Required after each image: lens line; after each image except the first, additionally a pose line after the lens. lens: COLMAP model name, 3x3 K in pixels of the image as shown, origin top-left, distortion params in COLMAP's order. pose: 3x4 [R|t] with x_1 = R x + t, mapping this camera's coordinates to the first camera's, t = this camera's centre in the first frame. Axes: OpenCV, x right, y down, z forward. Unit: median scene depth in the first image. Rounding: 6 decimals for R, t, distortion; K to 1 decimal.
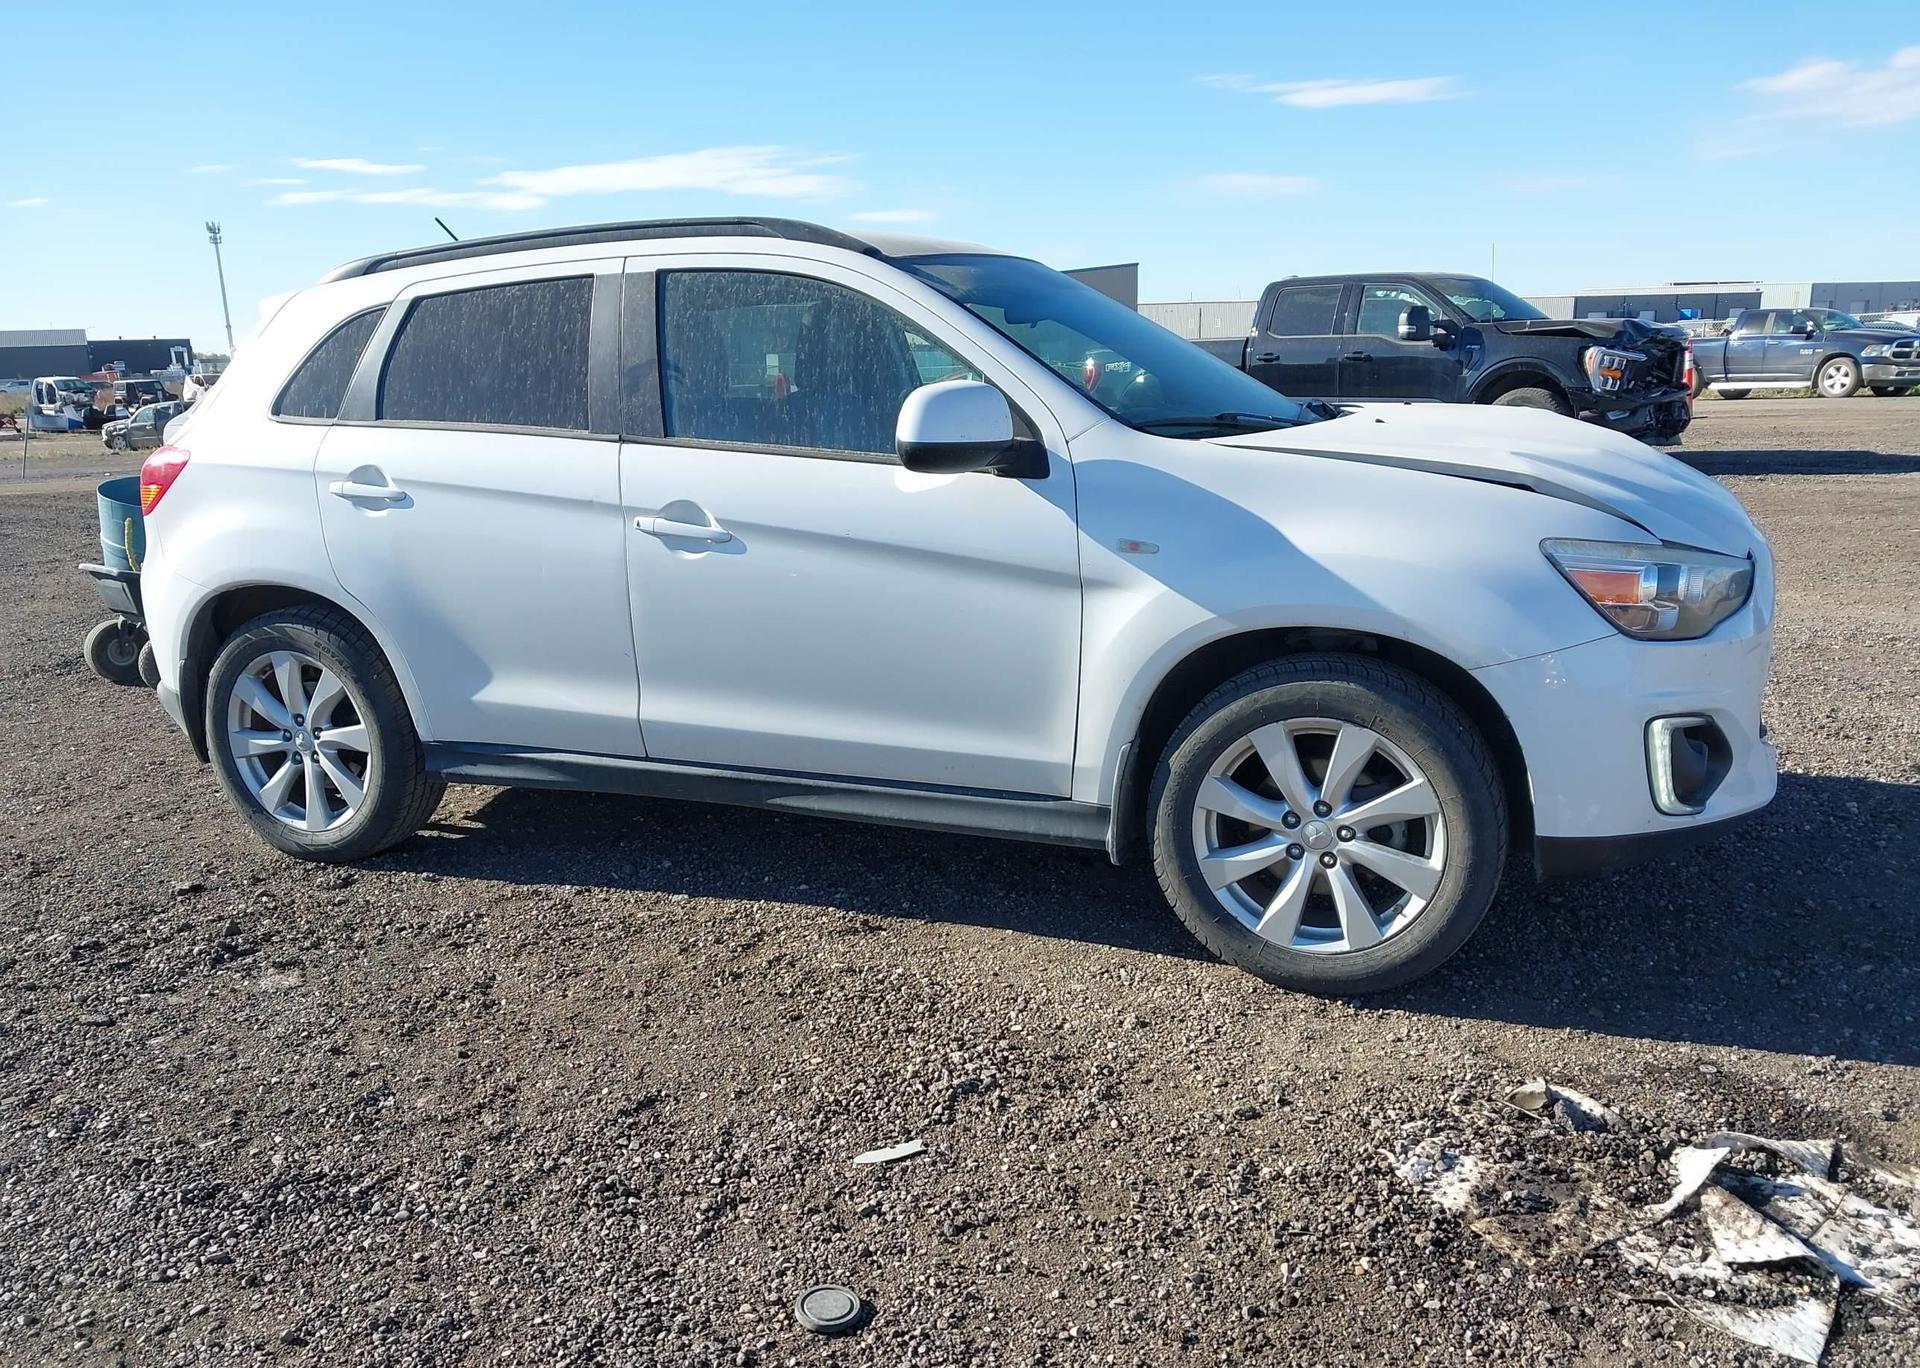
lens RADIAL K [[1568.4, 0, 960.0], [0, 1568.4, 684.0], [0, 0, 1]] dist [0.203288, -0.751322]
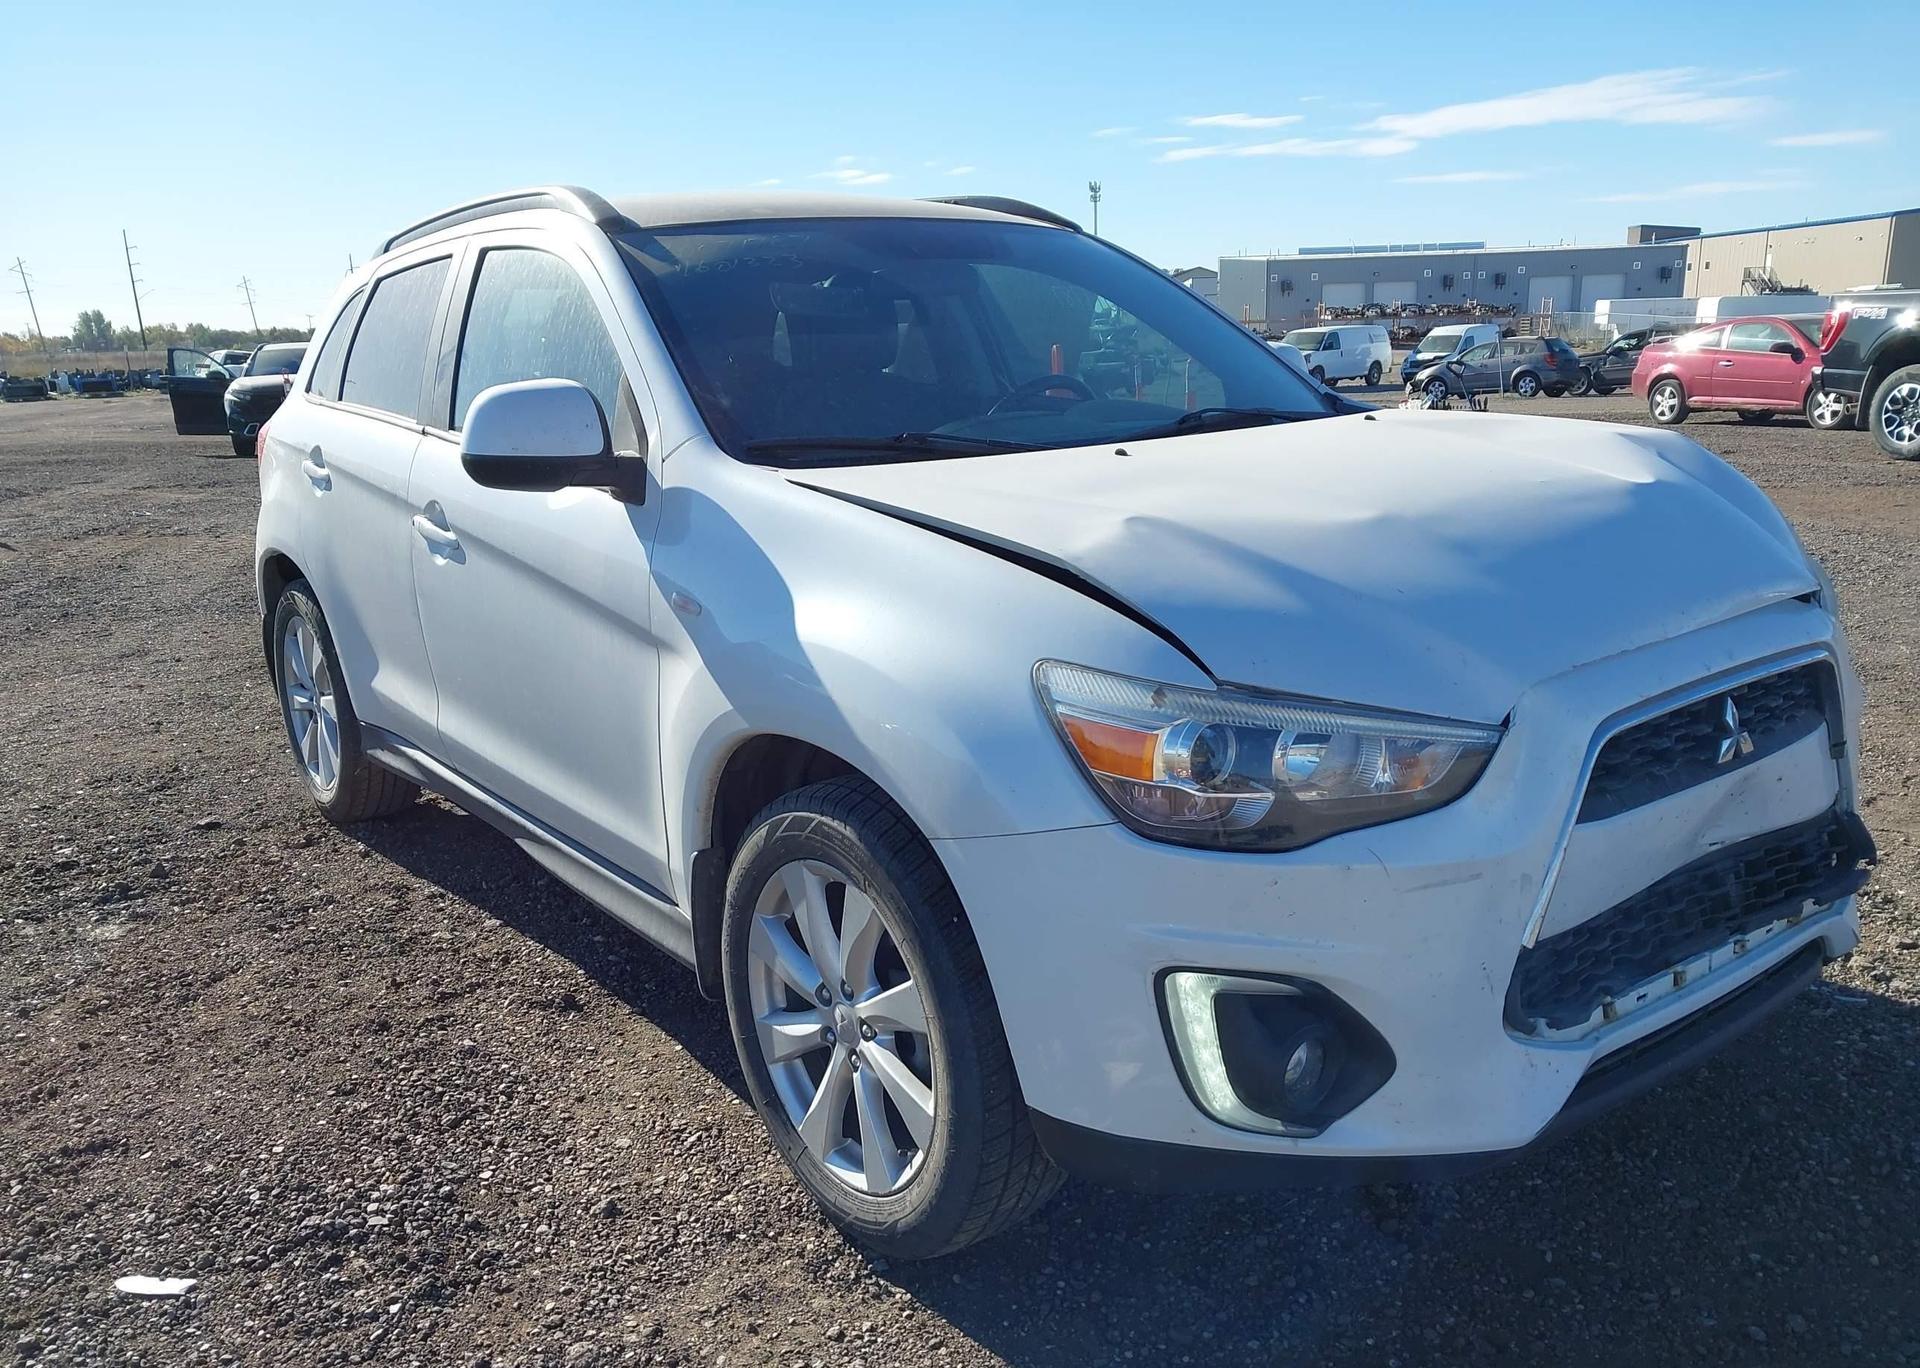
lens RADIAL K [[1550.9, 0, 930.4], [0, 1550.9, 692.2], [0, 0, 1]] dist [0.029448, -0.034404]
pose [[0.848403, 0.118776, -0.515853, 0.575857], [-0.097500, 0.992892, 0.068259, -0.100826], [0.520294, -0.007615, 0.853953, 0.398369]]
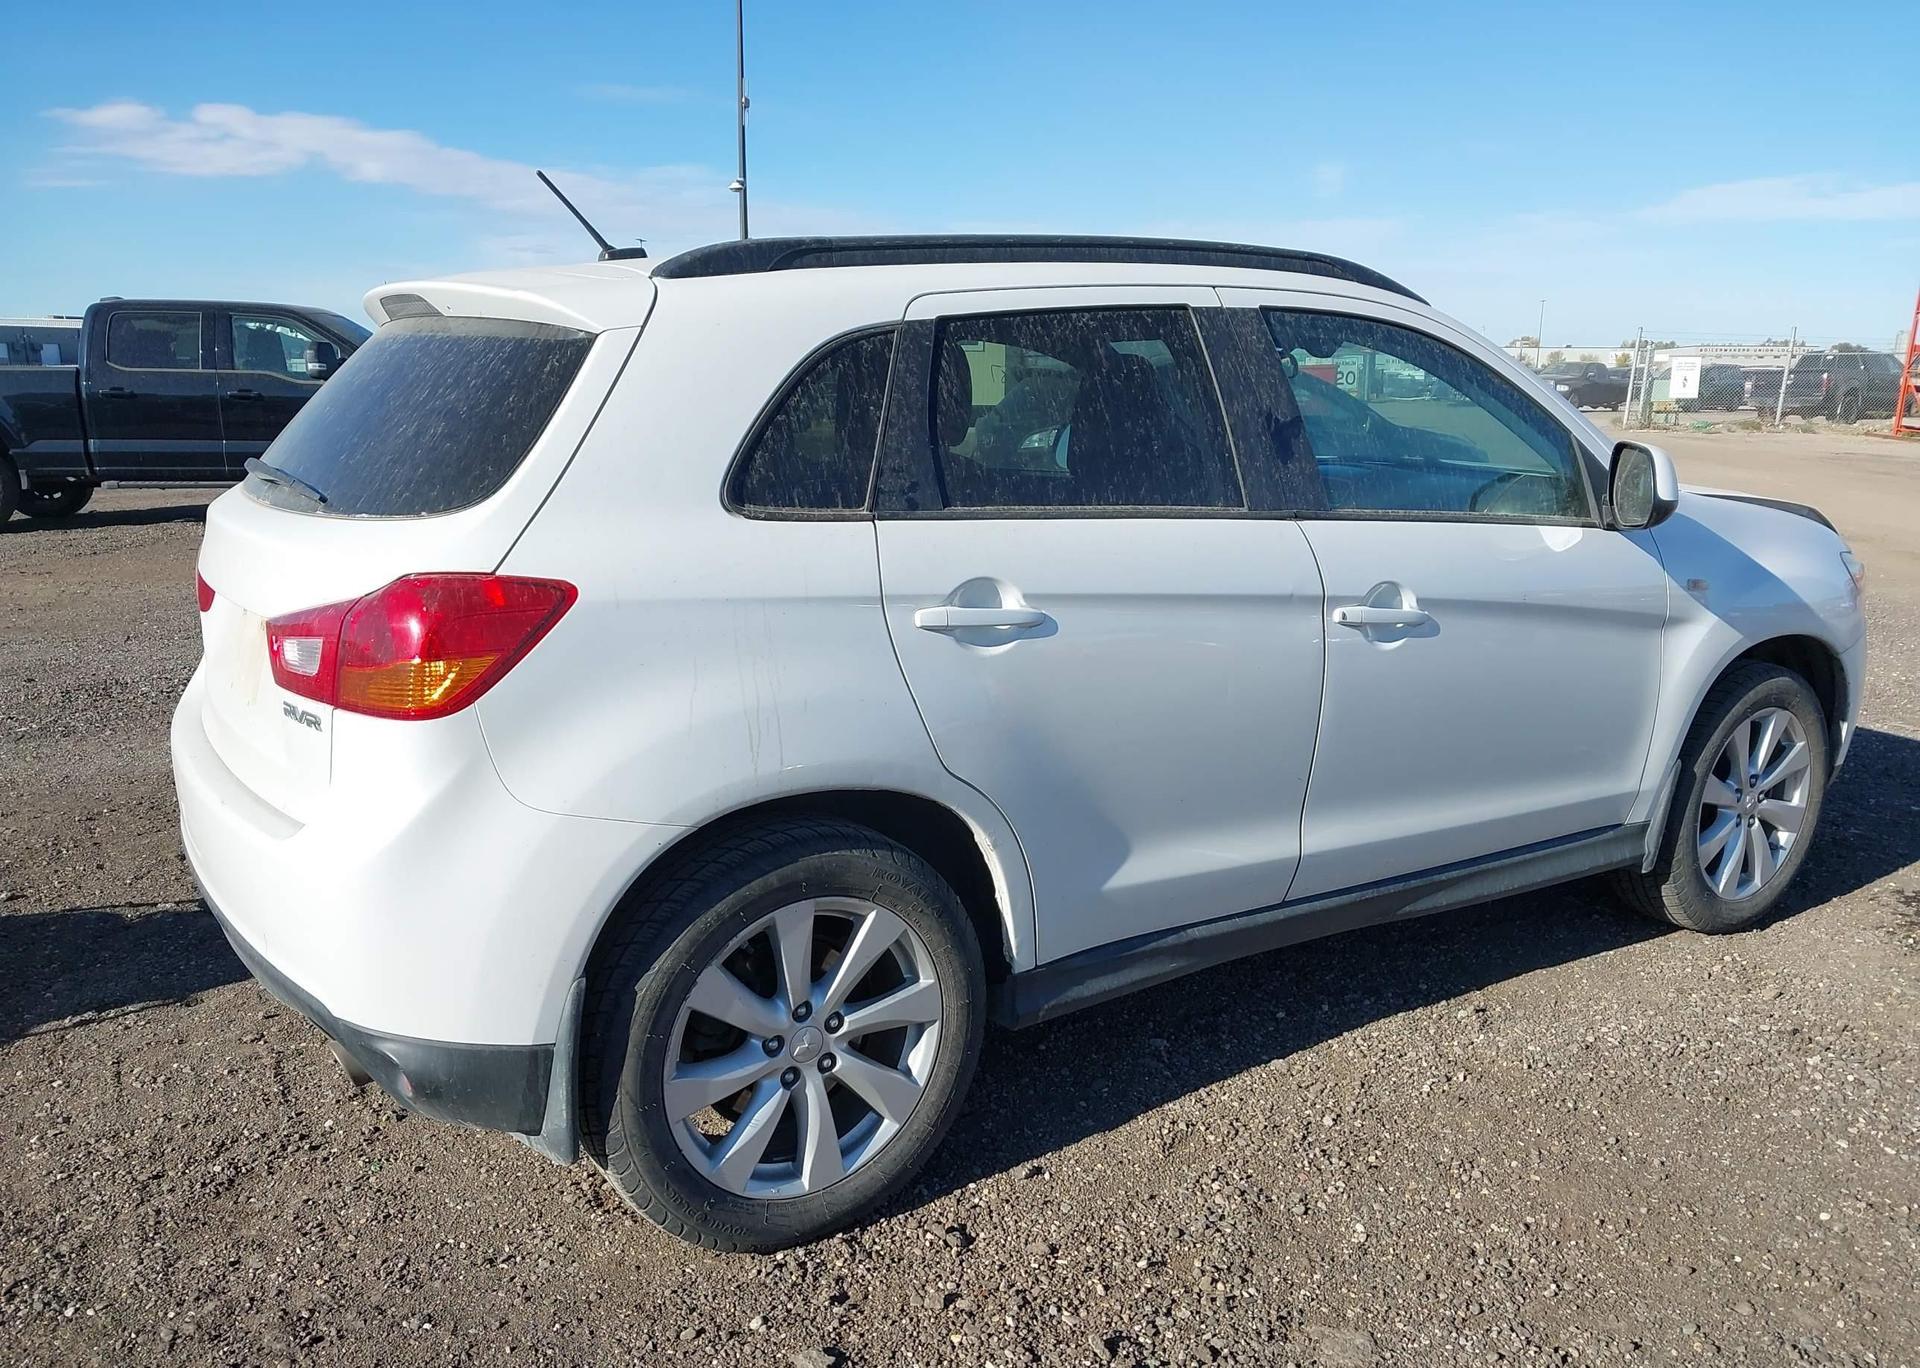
lens RADIAL K [[1550.9, 0, 930.4], [0, 1550.9, 692.2], [0, 0, 1]] dist [0.029448, -0.034404]
pose [[0.569290, -0.141583, 0.809854, -1.054742], [0.154815, 0.985898, 0.063532, -0.157181], [-0.807429, 0.089209, 0.583181, 0.760217]]
